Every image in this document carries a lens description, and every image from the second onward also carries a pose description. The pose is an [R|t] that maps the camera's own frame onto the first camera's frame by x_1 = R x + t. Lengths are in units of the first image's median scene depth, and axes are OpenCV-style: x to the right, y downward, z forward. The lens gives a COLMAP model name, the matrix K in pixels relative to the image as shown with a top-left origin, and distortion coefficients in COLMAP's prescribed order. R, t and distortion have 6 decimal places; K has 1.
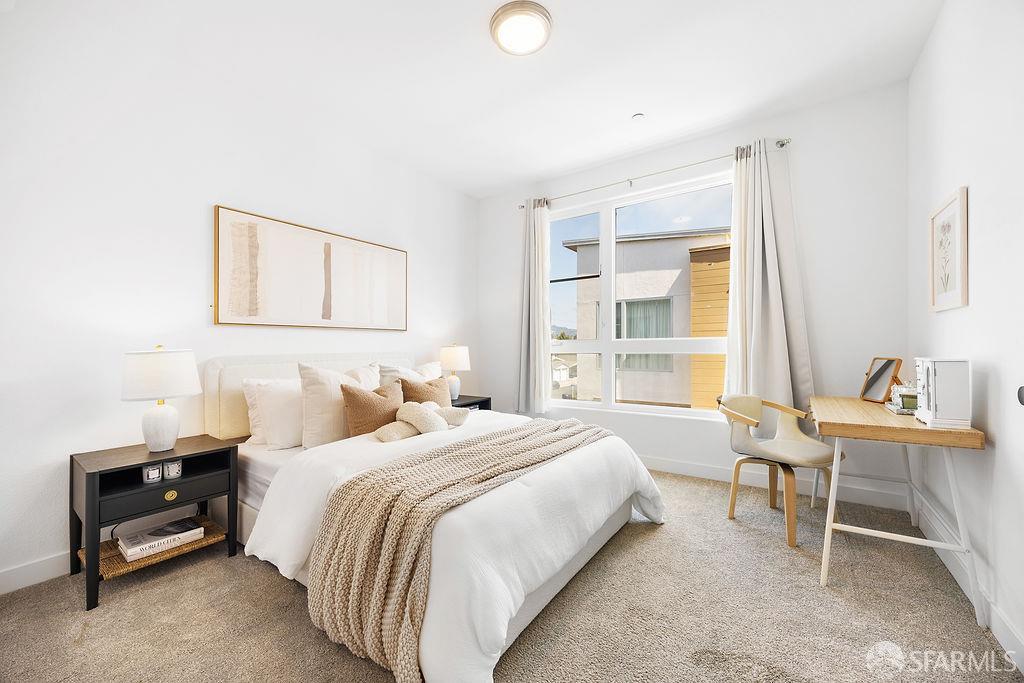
lens RADIAL K [[395.2, 0, 512.7], [0, 395.2, 347.2], [0, 0, 1]] dist [0.000805, 0.000391]
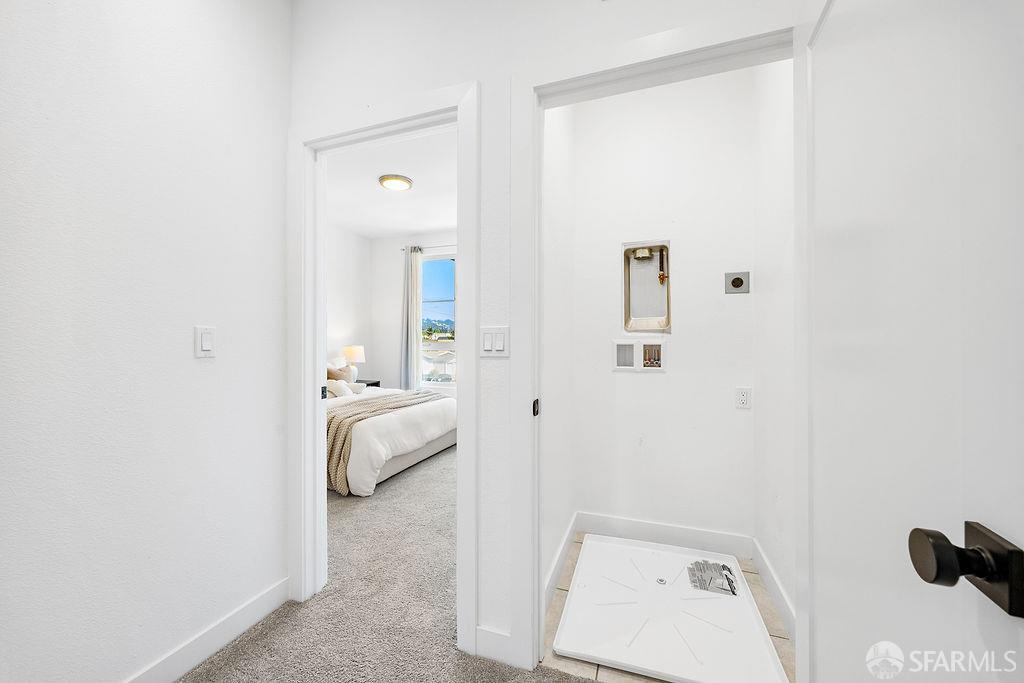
lens RADIAL K [[395.2, 0, 506.7], [0, 395.2, 343.2], [0, 0, 1]] dist [0.000805, 0.000391]
pose [[0.969137, 0.006387, 0.246440, 0.055682], [-0.007396, 0.999968, 0.003170, -0.029596], [-0.246412, -0.004895, 0.969153, -0.761946]]
